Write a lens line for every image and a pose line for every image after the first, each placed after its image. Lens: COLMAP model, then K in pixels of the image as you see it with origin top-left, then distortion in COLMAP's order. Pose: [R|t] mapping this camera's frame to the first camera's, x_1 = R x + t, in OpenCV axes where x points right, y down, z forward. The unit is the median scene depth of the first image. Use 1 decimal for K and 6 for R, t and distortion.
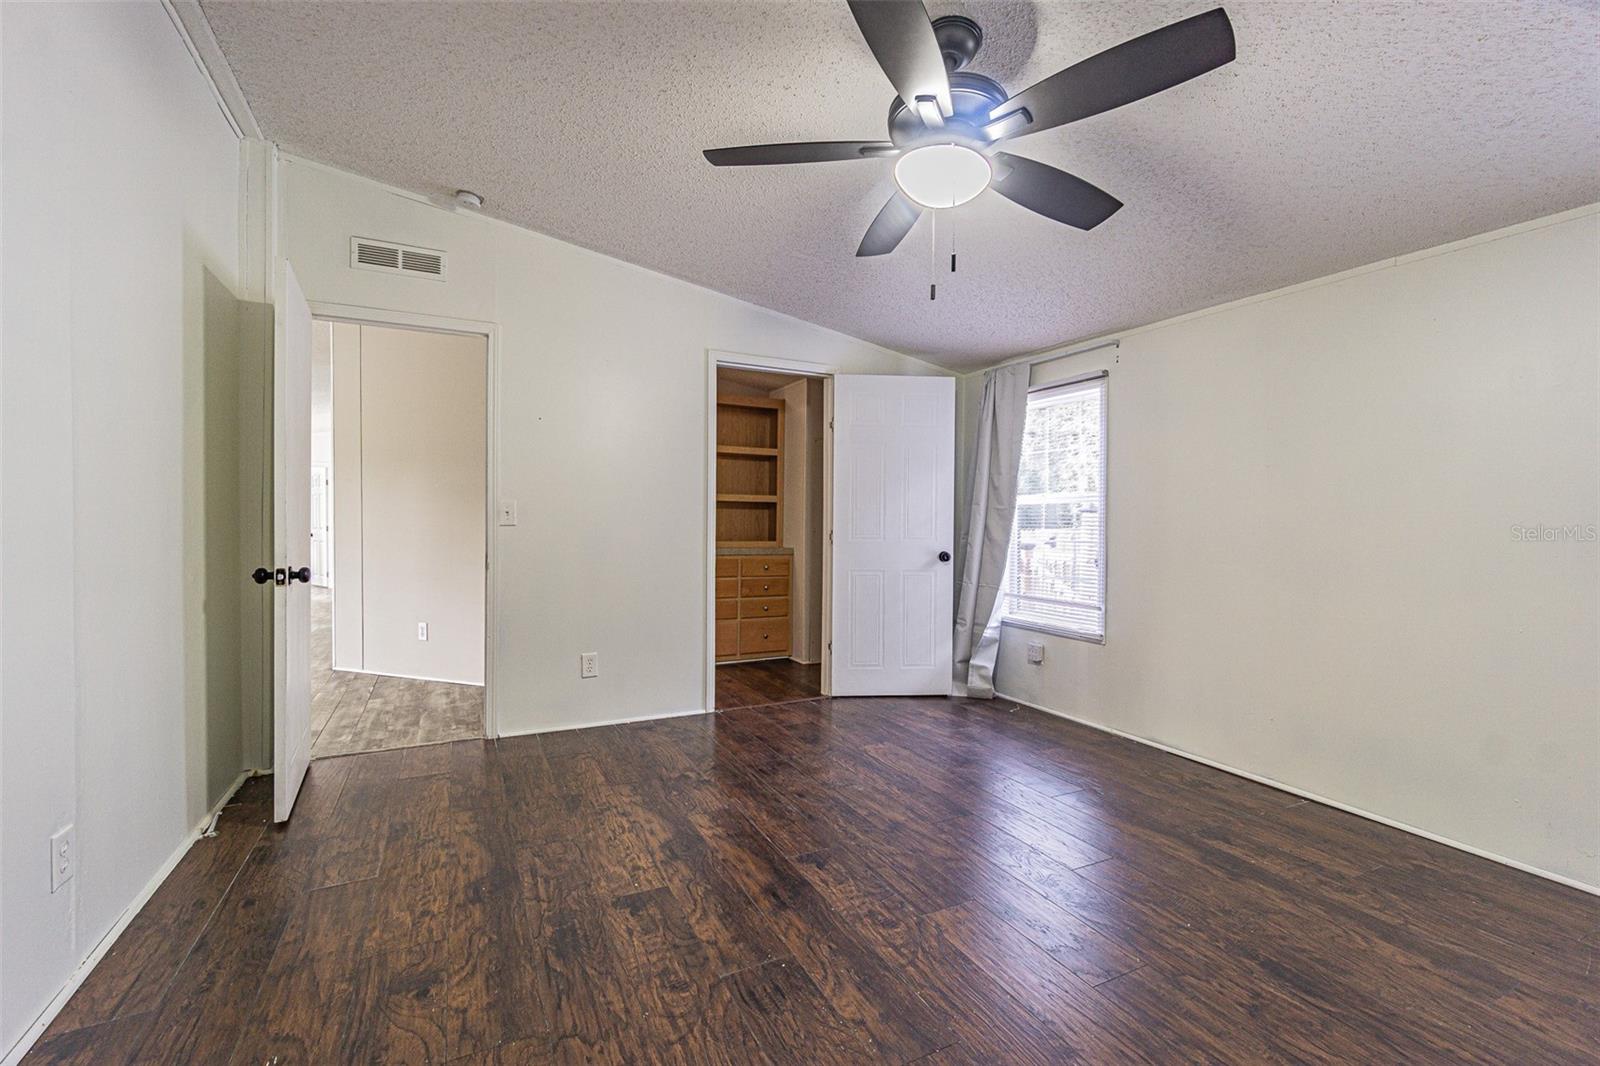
lens RADIAL K [[685.0, 0, 794.4], [0, 685.0, 535.6], [0, 0, 1]] dist [0.001737, 0.000099]
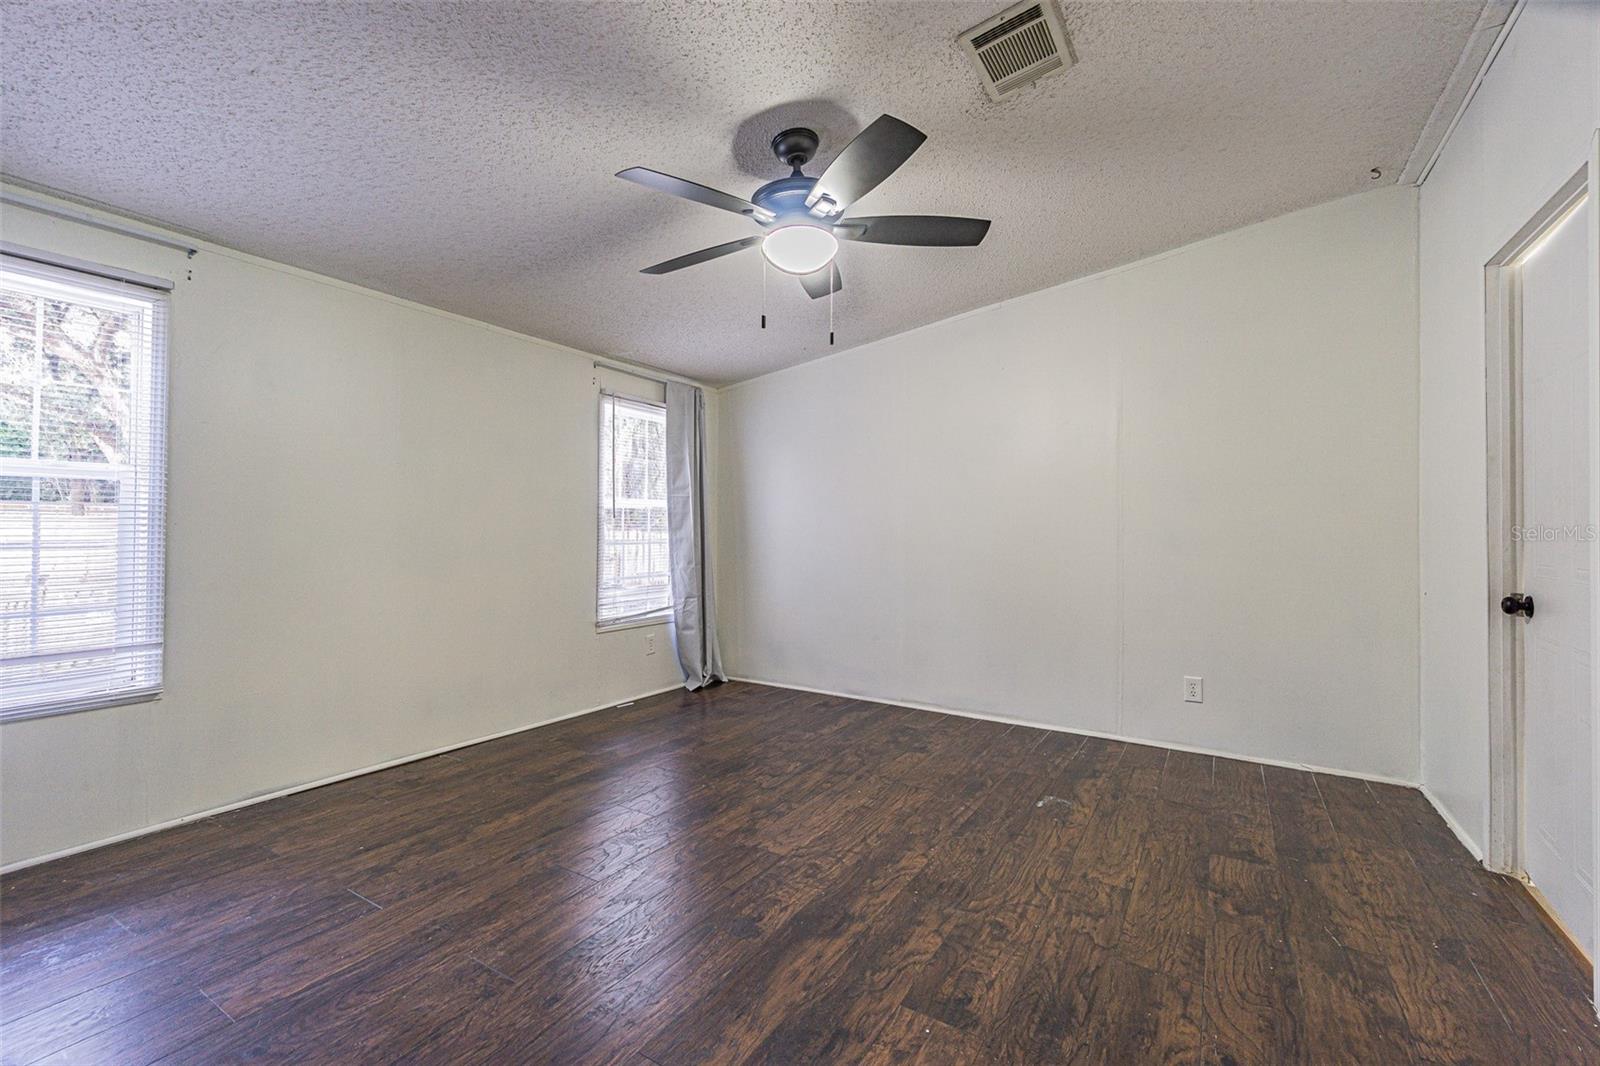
lens RADIAL K [[685.0, 0, 793.7], [0, 685.0, 525.5], [0, 0, 1]] dist [0.001737, 0.000099]
pose [[-0.522174, -0.013320, 0.852735, -0.795486], [-0.003972, 0.999905, 0.013186, -0.034672], [-0.852830, 0.003499, -0.522177, 1.551325]]
